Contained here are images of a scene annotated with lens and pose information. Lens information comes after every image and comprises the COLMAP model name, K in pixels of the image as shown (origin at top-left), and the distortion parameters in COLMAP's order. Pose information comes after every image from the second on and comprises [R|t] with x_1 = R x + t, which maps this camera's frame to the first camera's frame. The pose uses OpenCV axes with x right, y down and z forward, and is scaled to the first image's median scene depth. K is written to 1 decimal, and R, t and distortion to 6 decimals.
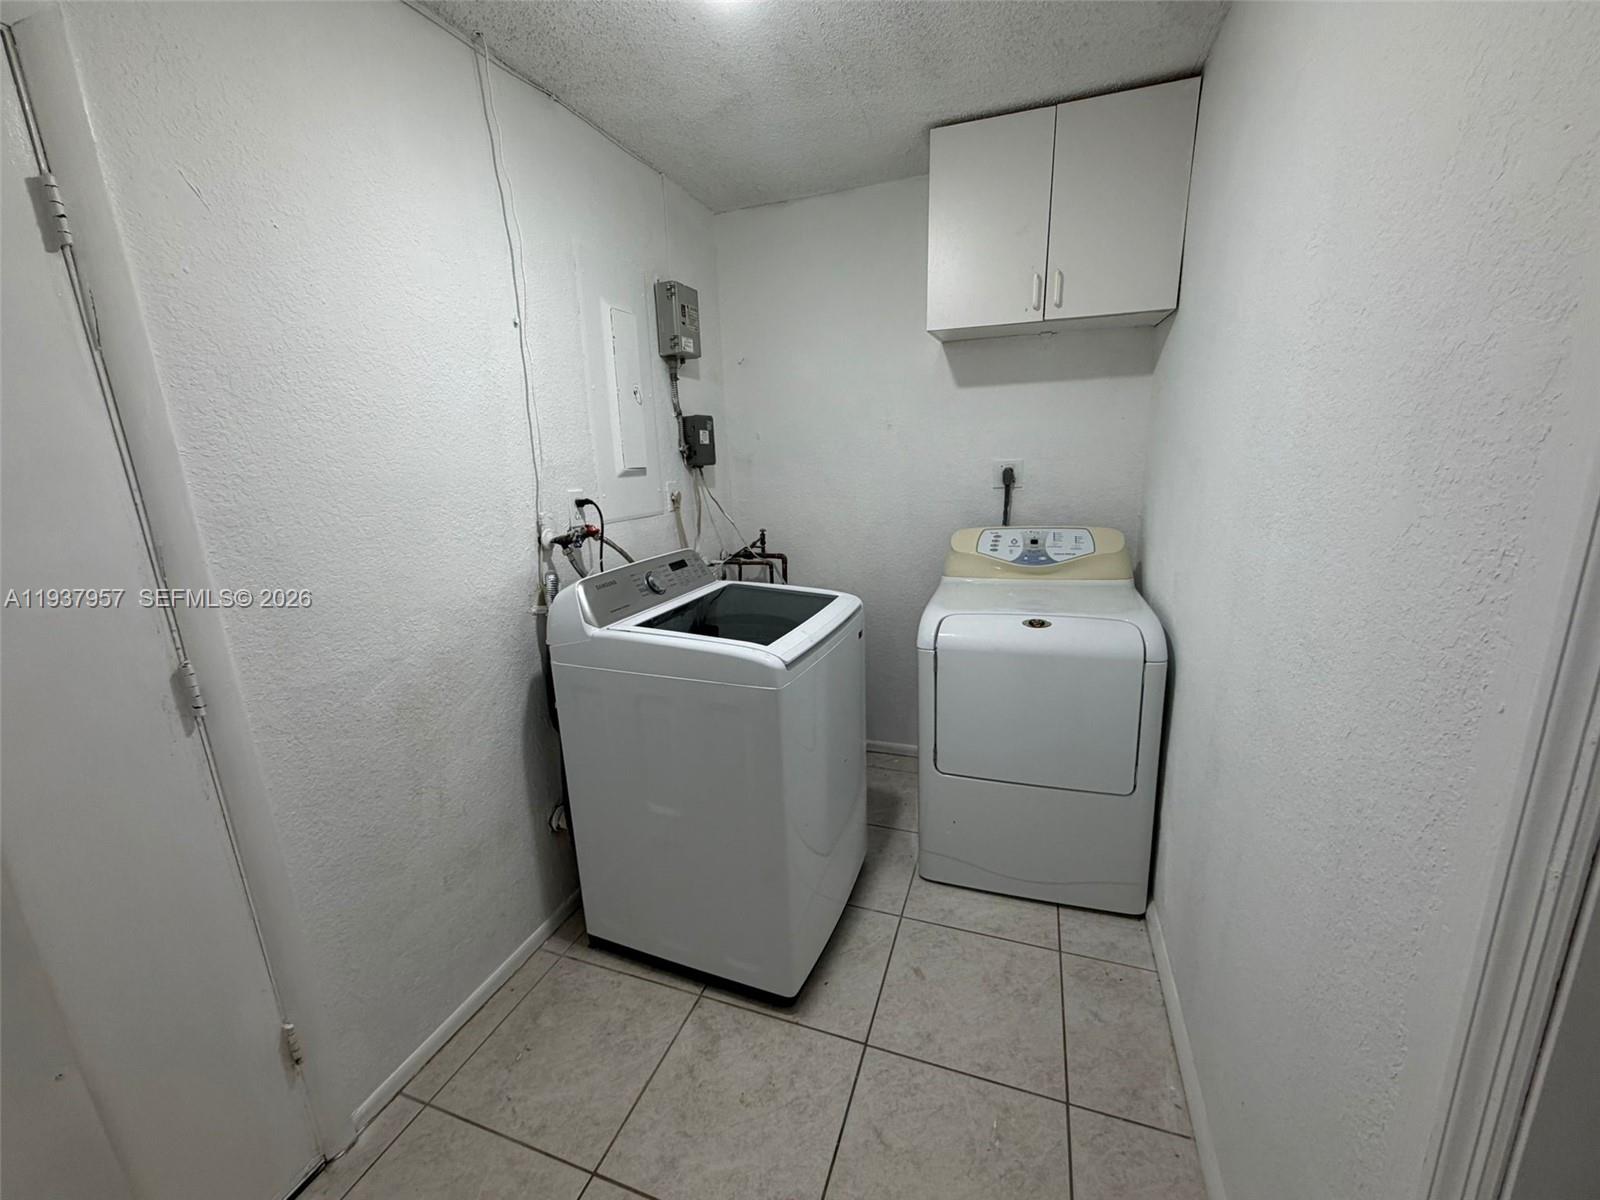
lens RADIAL K [[637.1, 0, 793.2], [0, 637.1, 591.5], [0, 0, 1]] dist [0.000723, -0.000490]
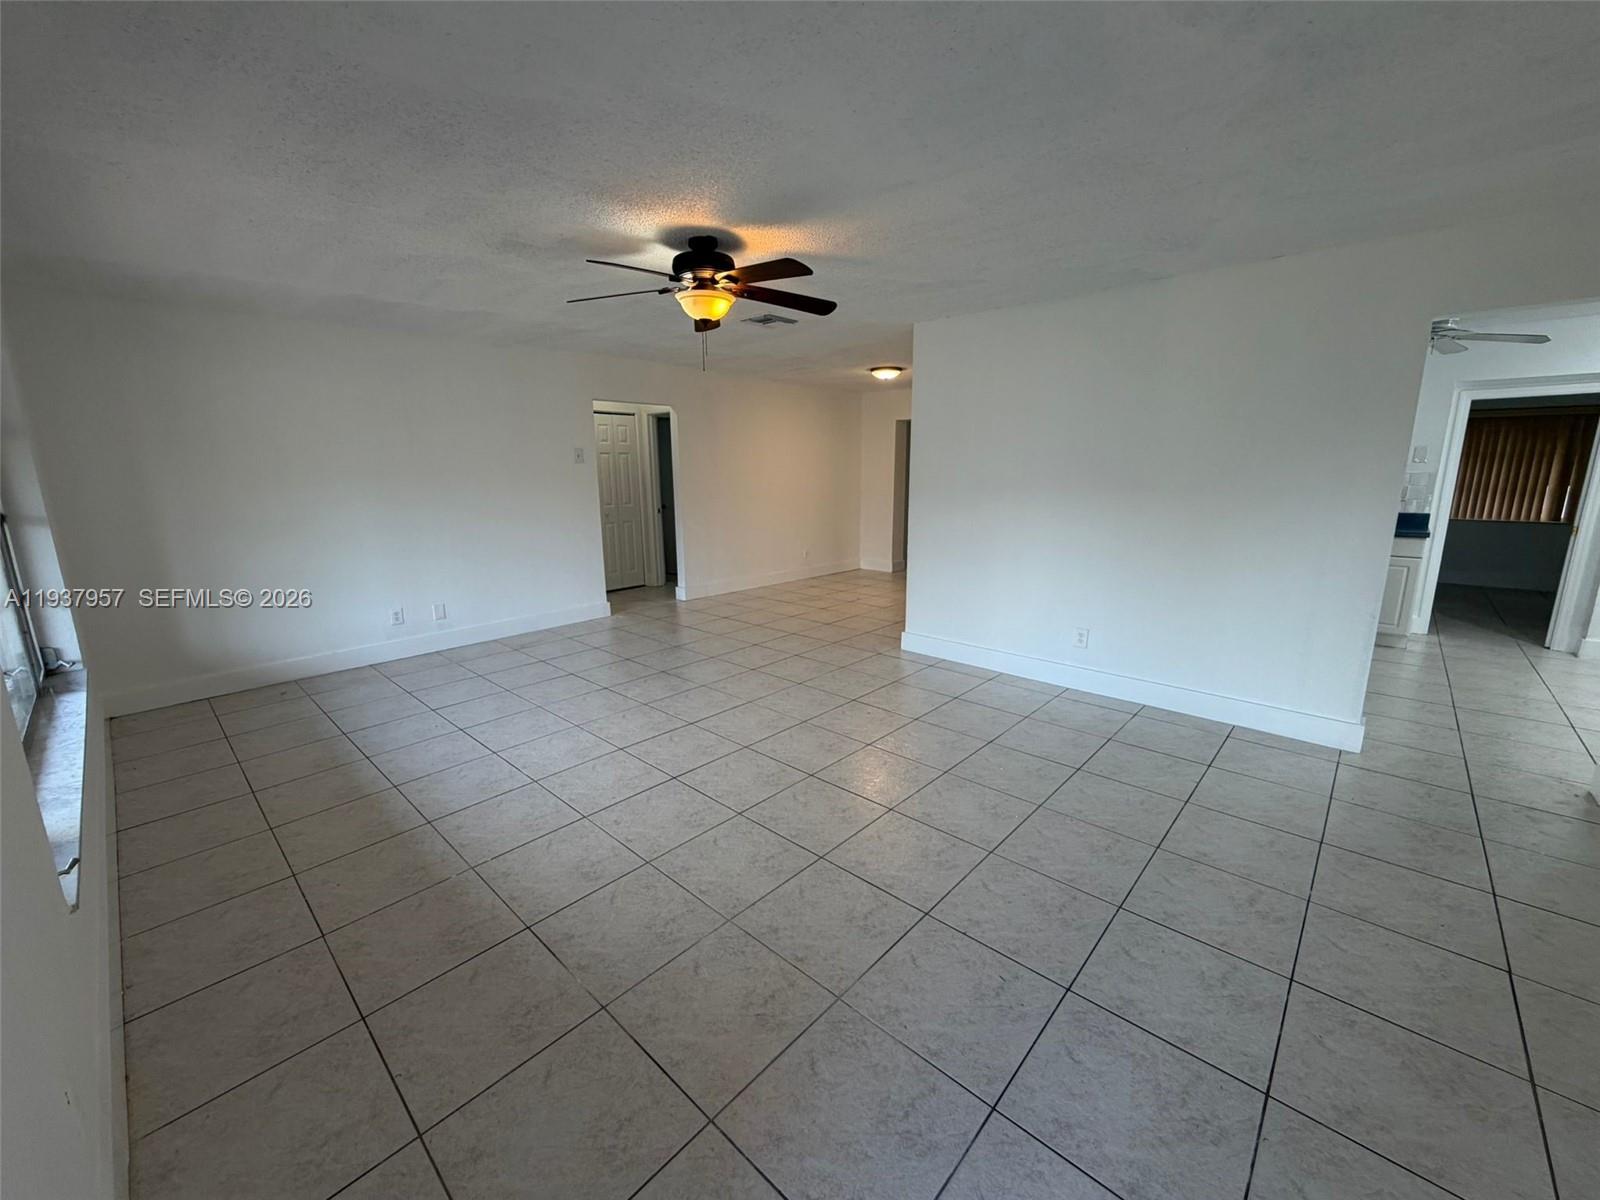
lens RADIAL K [[637.1, 0, 779.6], [0, 637.1, 559.1], [0, 0, 1]] dist [0.000723, -0.000490]
pose [[0.917489, 0.083980, -0.388796, 0.413400], [-0.113937, 0.991986, -0.054602, 0.023905], [0.381095, 0.094395, 0.919705, -0.145819]]
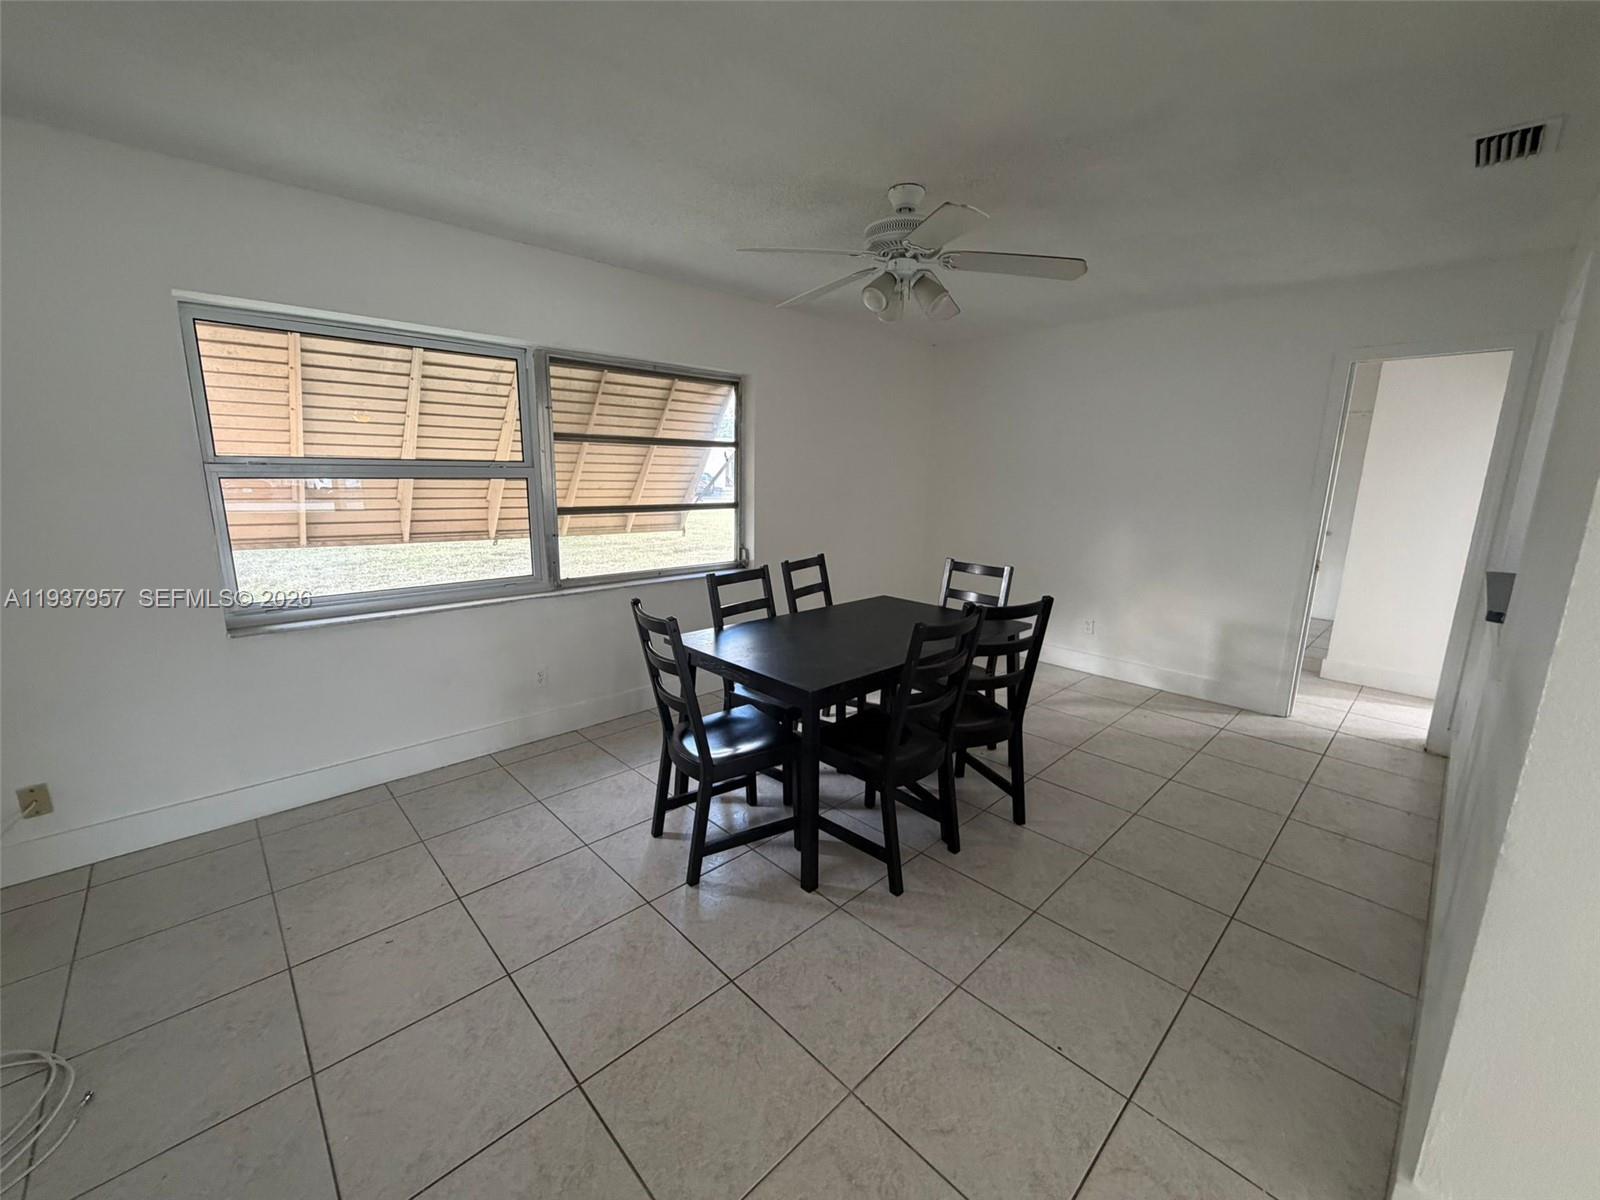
lens RADIAL K [[637.1, 0, 791.9], [0, 637.1, 604.4], [0, 0, 1]] dist [0.000723, -0.000490]
pose [[0.446446, -0.149230, 0.882279, -0.516372], [0.176787, 0.981270, 0.076516, -0.023054], [-0.877173, 0.121815, 0.464466, 0.188353]]
